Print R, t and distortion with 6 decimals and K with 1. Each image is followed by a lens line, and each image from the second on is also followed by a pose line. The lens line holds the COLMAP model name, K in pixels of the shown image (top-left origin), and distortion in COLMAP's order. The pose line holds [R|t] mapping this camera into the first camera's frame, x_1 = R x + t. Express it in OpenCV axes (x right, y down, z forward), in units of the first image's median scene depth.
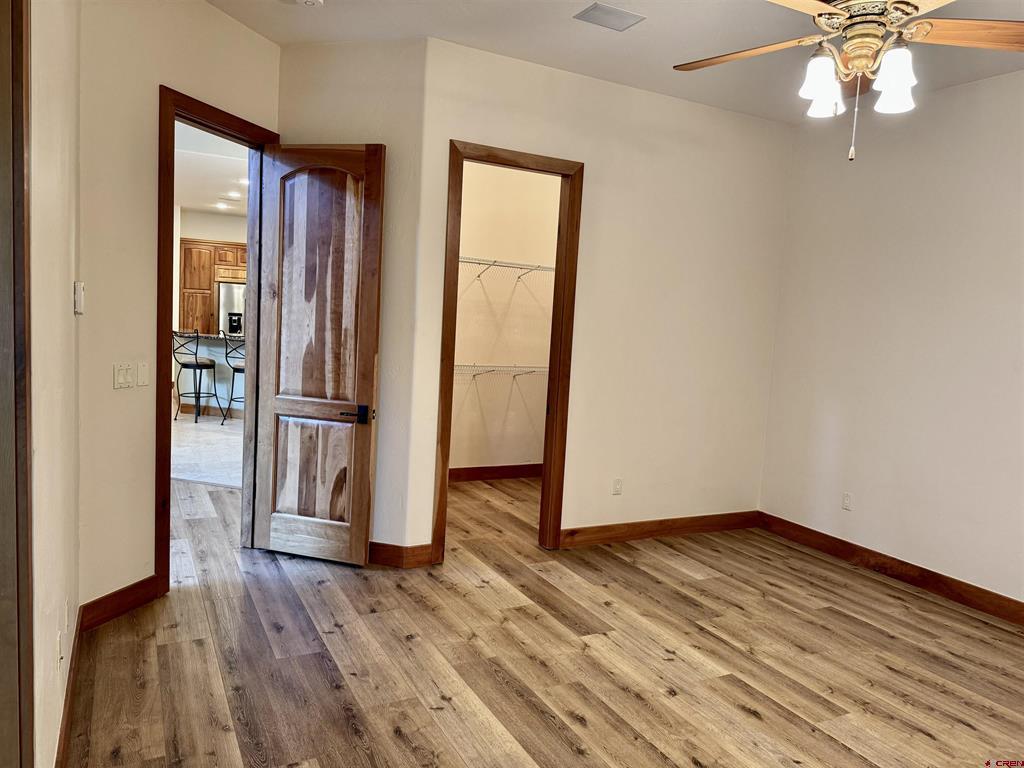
lens RADIAL K [[714.5, 0, 509.3], [0, 714.5, 383.2], [0, 0, 1]] dist [0.074642, -0.082313]
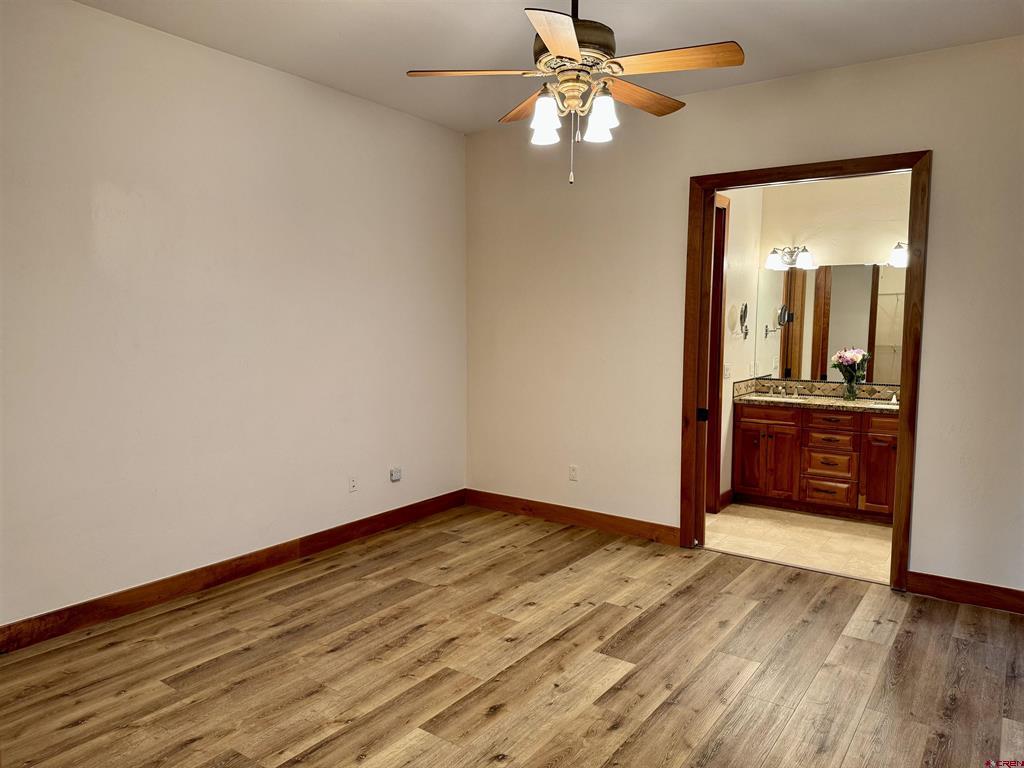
lens RADIAL K [[714.5, 0, 512.8], [0, 714.5, 383.9], [0, 0, 1]] dist [0.074642, -0.082313]
pose [[-0.437579, -0.144629, 0.887472, -0.379651], [0.051893, 0.981273, 0.185502, -0.130797], [-0.897681, 0.127225, -0.421879, 1.024078]]
